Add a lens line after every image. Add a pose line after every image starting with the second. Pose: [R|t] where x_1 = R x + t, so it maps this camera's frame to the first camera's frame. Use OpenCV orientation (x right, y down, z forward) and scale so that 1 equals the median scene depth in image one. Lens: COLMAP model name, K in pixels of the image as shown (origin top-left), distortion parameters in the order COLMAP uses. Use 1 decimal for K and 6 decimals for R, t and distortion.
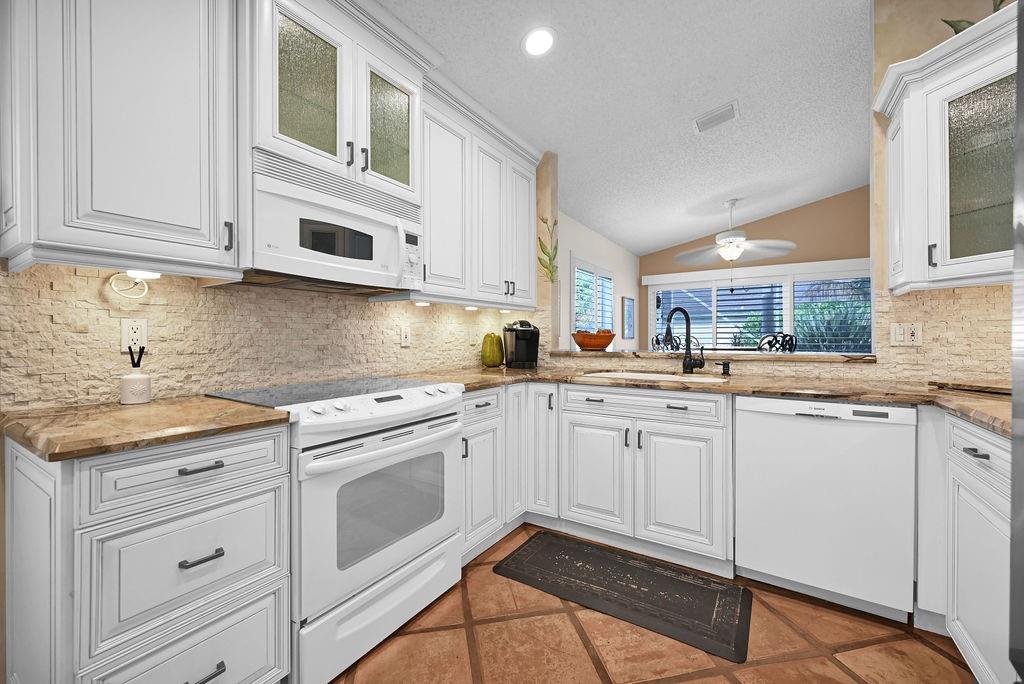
lens RADIAL K [[415.0, 0, 514.3], [0, 415.0, 338.5], [0, 0, 1]] dist [0.000893, -0.000112]
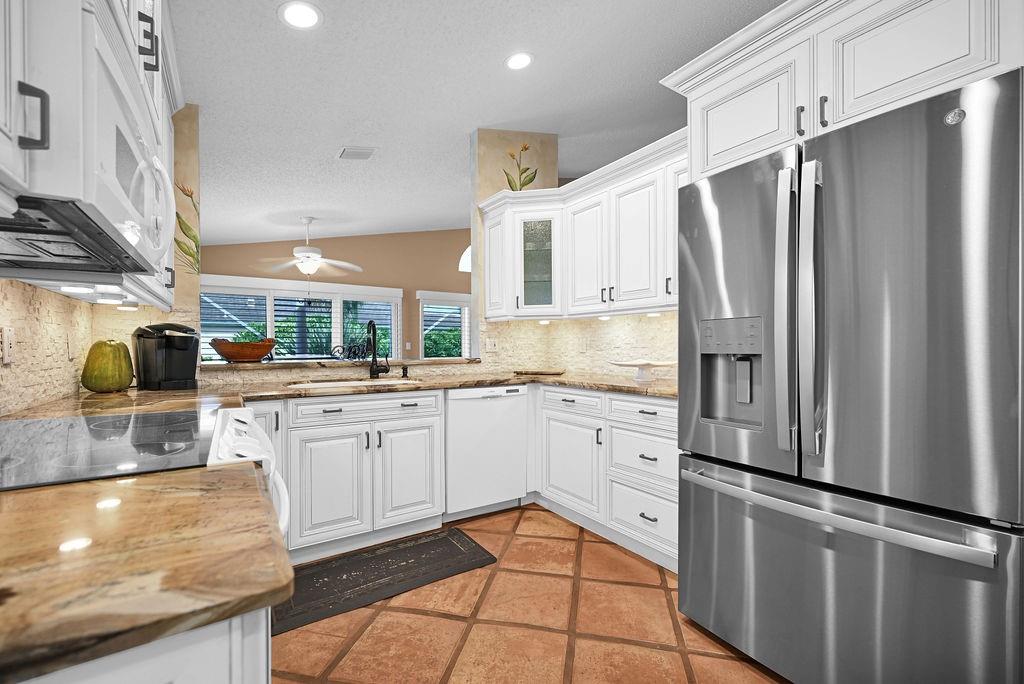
lens RADIAL K [[422.3, 0, 510.2], [0, 422.3, 348.2], [0, 0, 1]] dist [-0.000064, 0.000086]
pose [[0.405181, -0.001919, 0.914234, -0.576106], [0.003418, 0.999994, 0.000585, 0.001596], [-0.914230, 0.002888, 0.405185, 0.222491]]
